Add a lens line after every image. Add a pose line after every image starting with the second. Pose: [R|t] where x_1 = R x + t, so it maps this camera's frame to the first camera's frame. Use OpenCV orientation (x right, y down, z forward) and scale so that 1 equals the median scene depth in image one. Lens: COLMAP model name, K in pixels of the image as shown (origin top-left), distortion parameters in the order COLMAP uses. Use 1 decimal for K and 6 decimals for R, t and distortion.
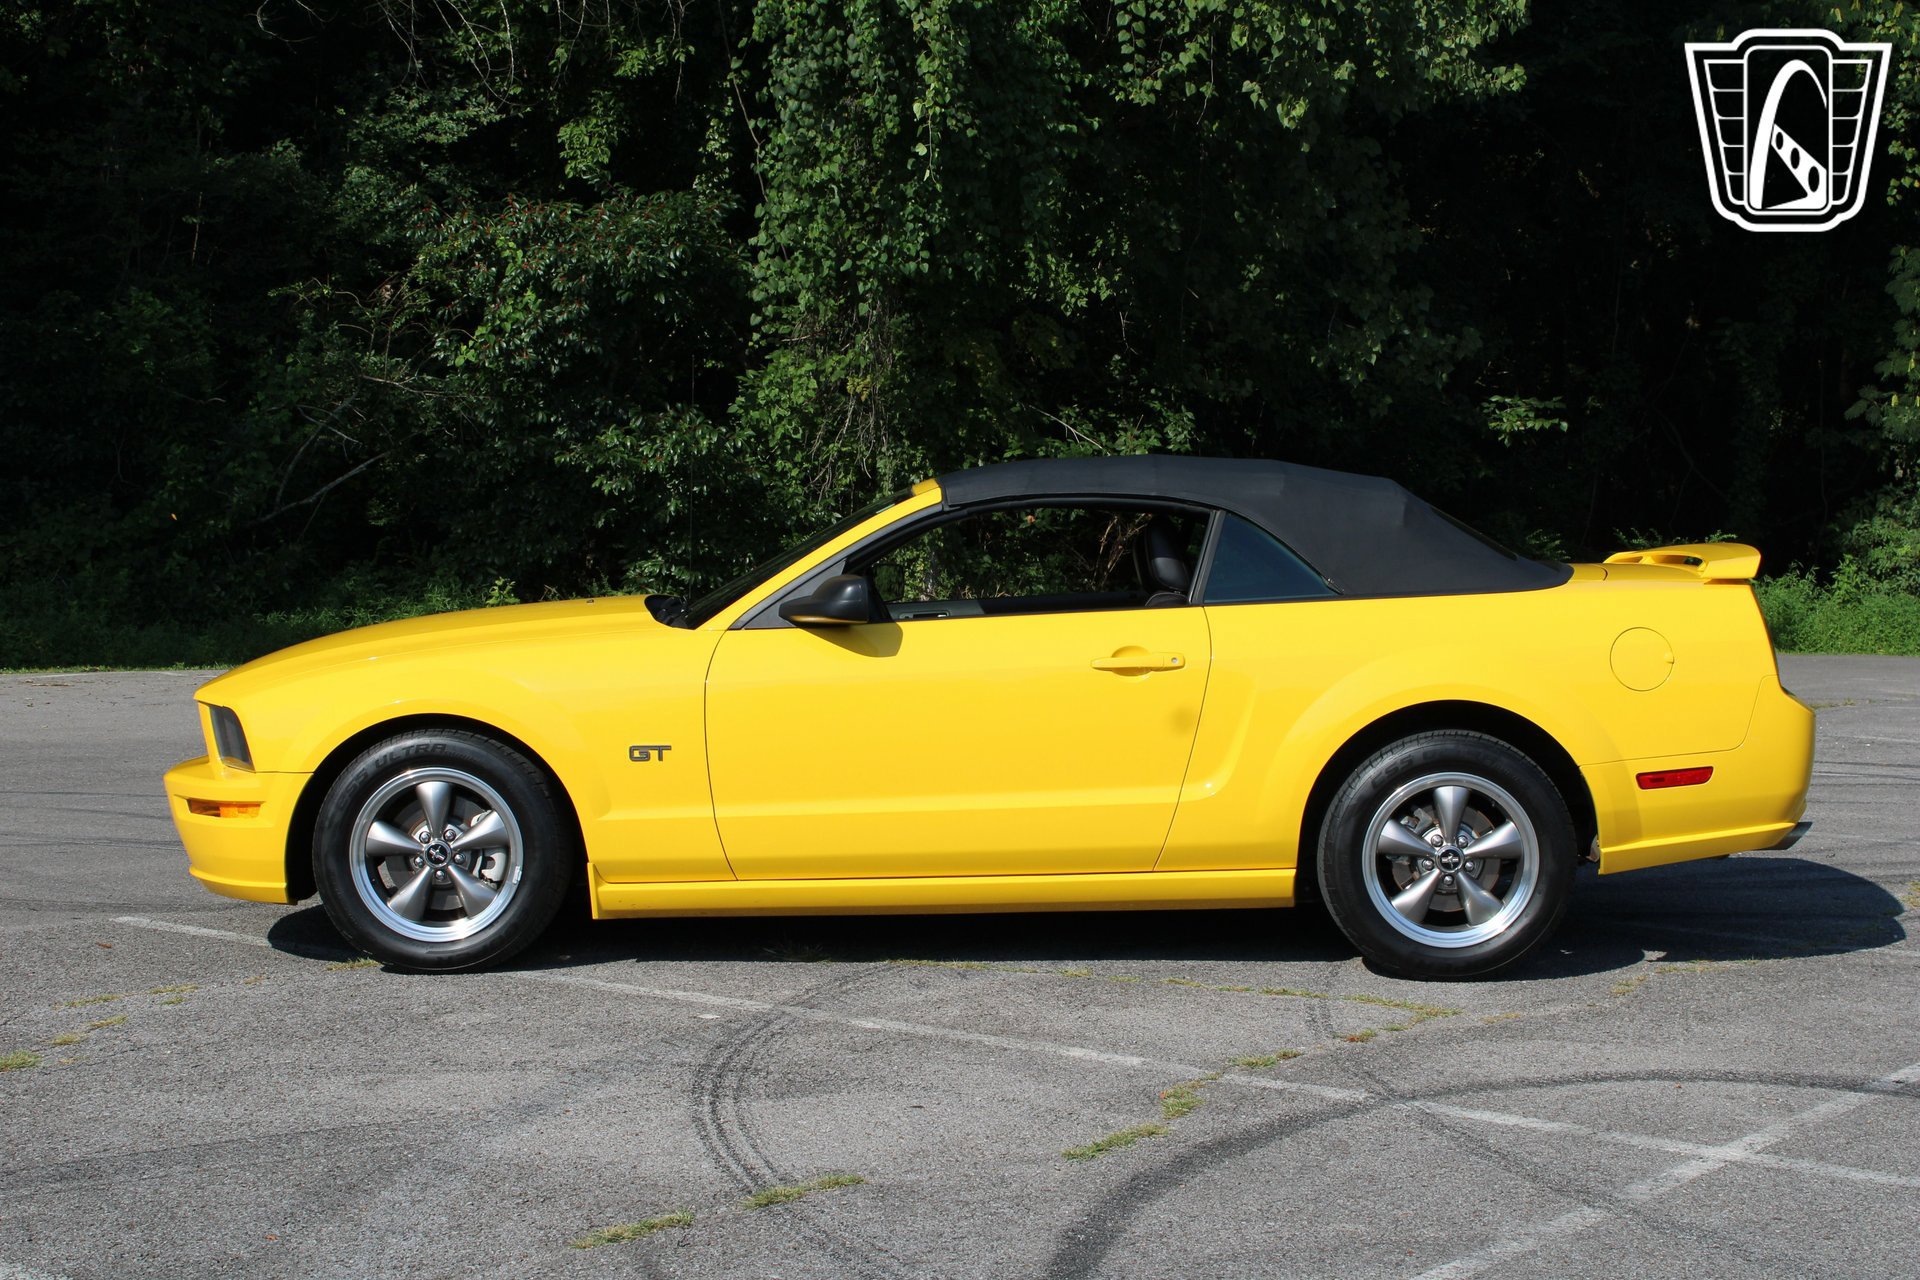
lens RADIAL K [[2971.2, 0, 956.3], [0, 2971.2, 645.7], [0, 0, 1]] dist [-0.017356, 0.000000]
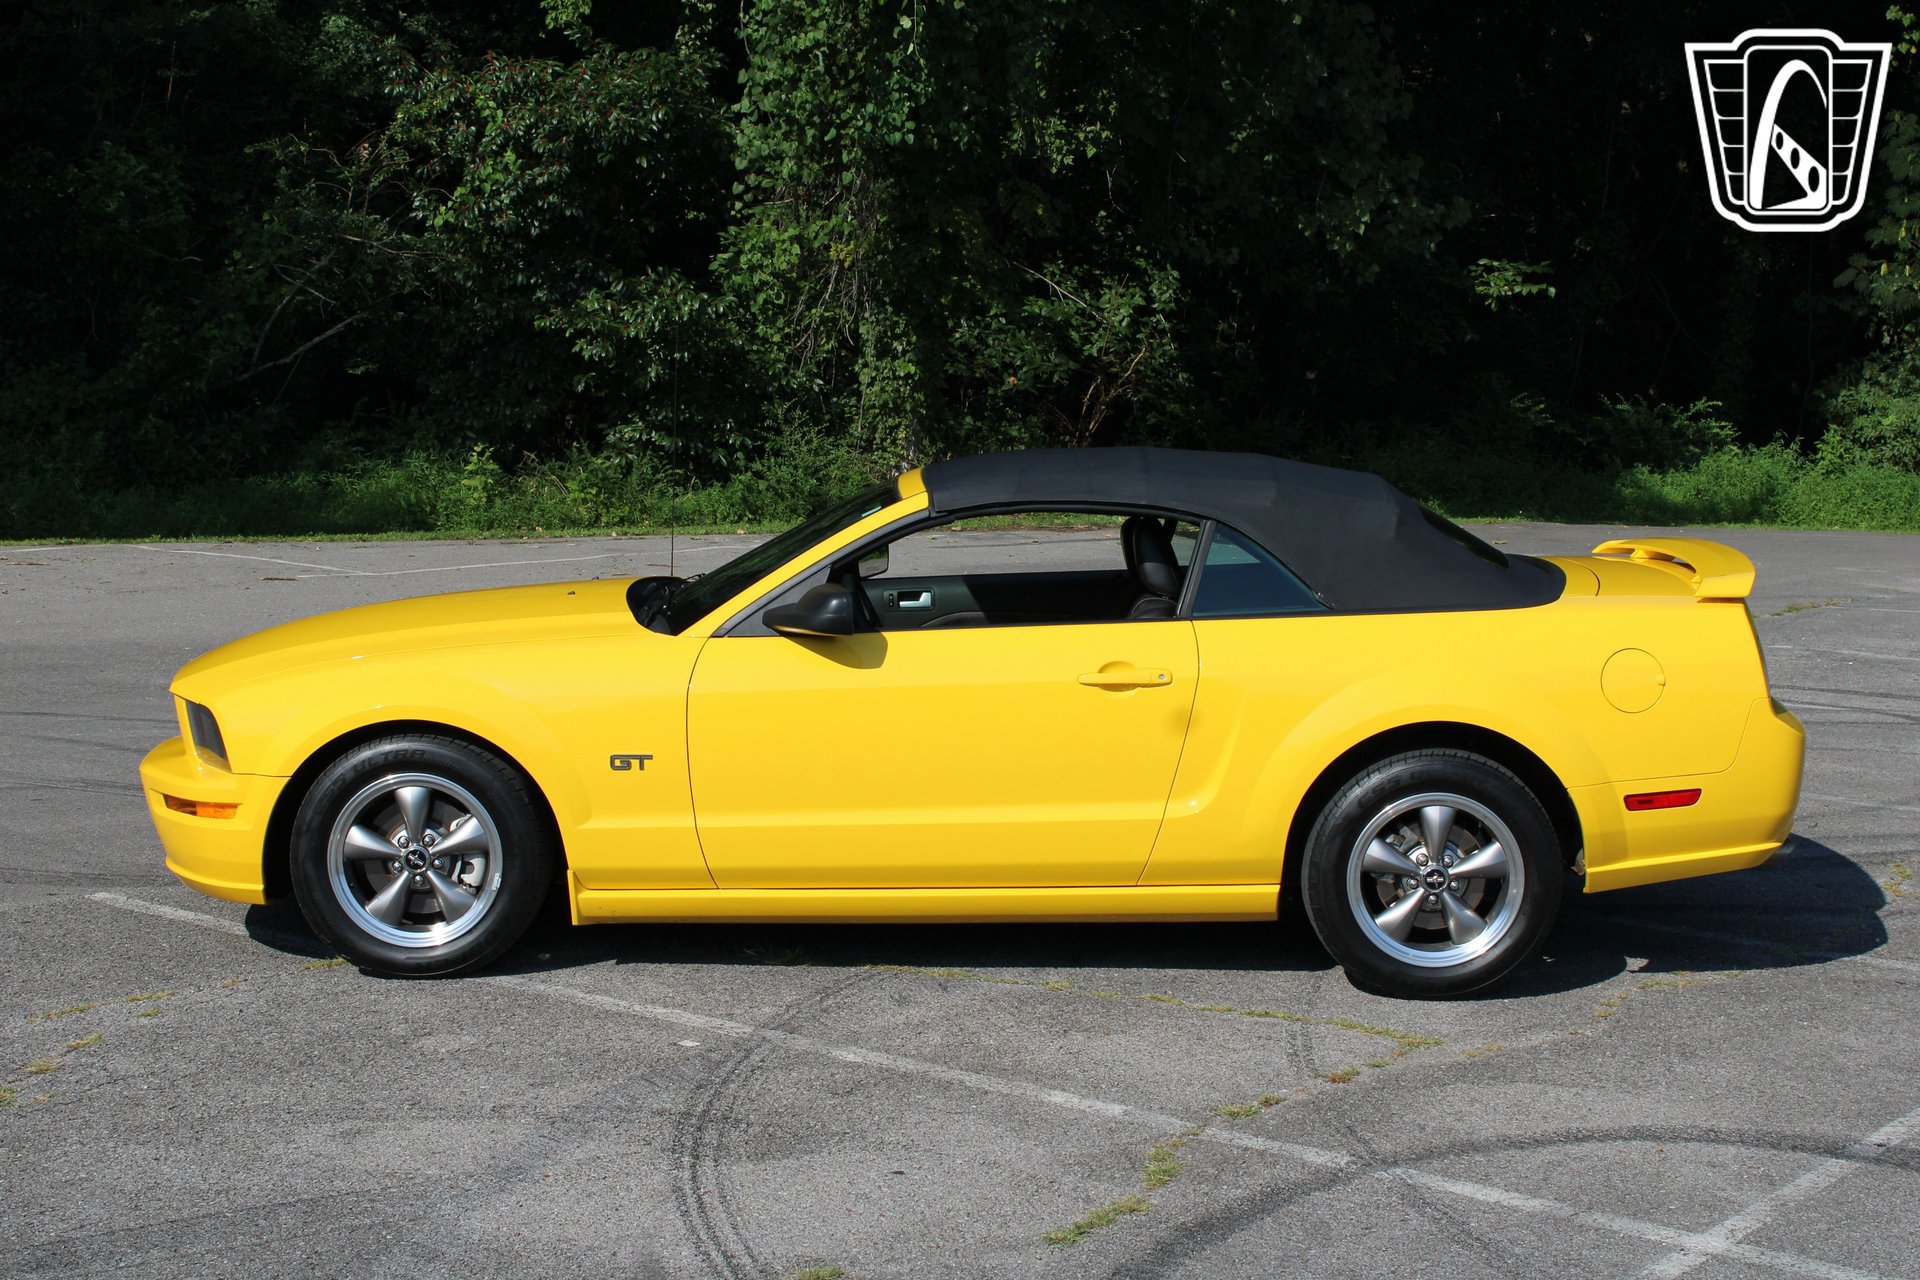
lens RADIAL K [[2971.2, 0, 957.1], [0, 2971.2, 637.0], [0, 0, 1]] dist [-0.017356, 0.000000]
pose [[0.999893, 0.012188, 0.008029, -0.000978], [-0.012654, 0.998075, 0.060720, -0.023320], [-0.007274, -0.060815, 0.998123, 0.004401]]
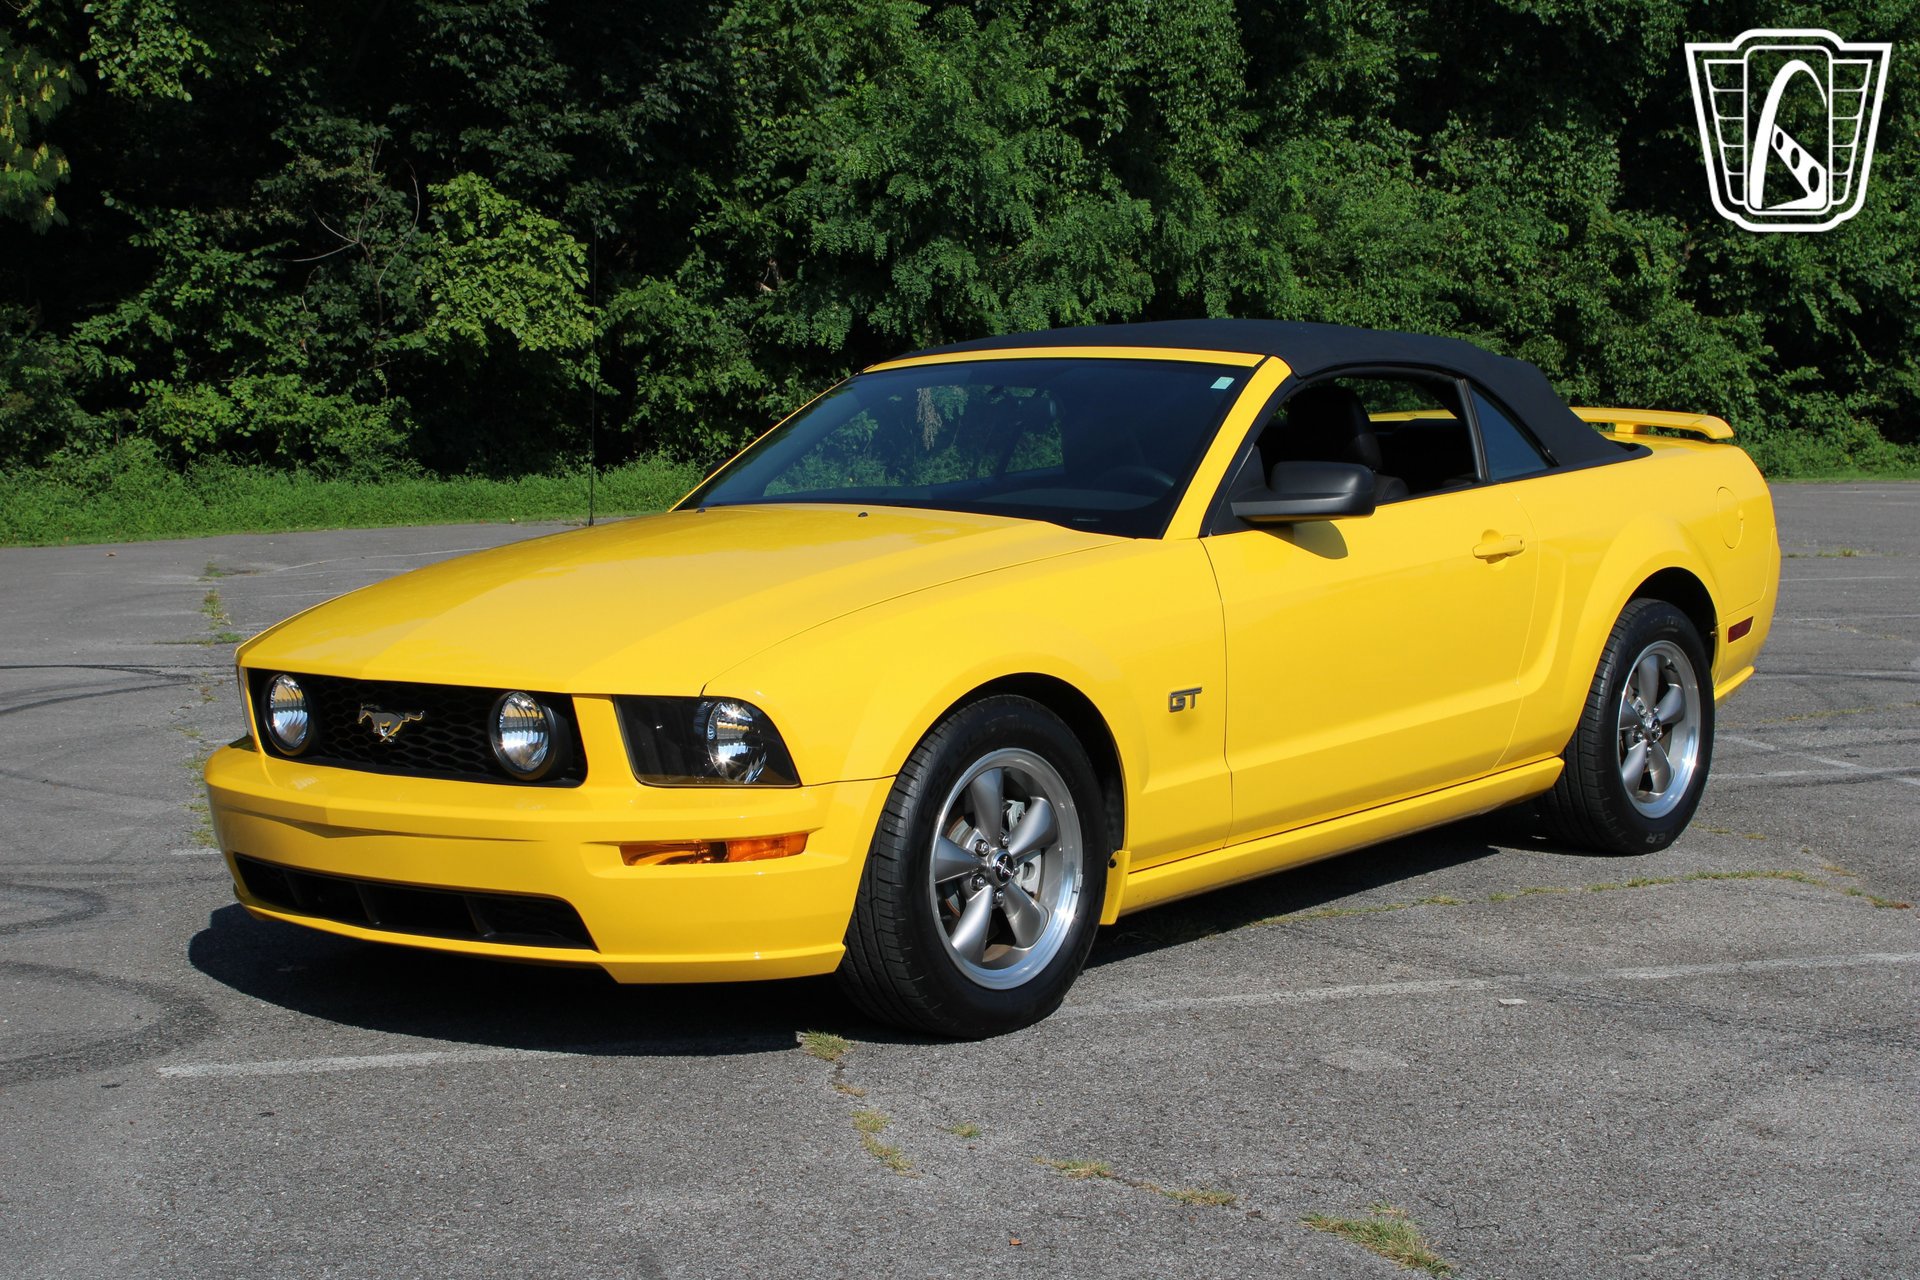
lens RADIAL K [[2971.2, 0, 963.7], [0, 2971.2, 627.7], [0, 0, 1]] dist [-0.017356, 0.000000]
pose [[0.619054, -0.076657, 0.781599, -0.259558], [0.051309, 0.997046, 0.057149, -0.010454], [-0.783671, 0.004725, 0.621158, 0.195188]]
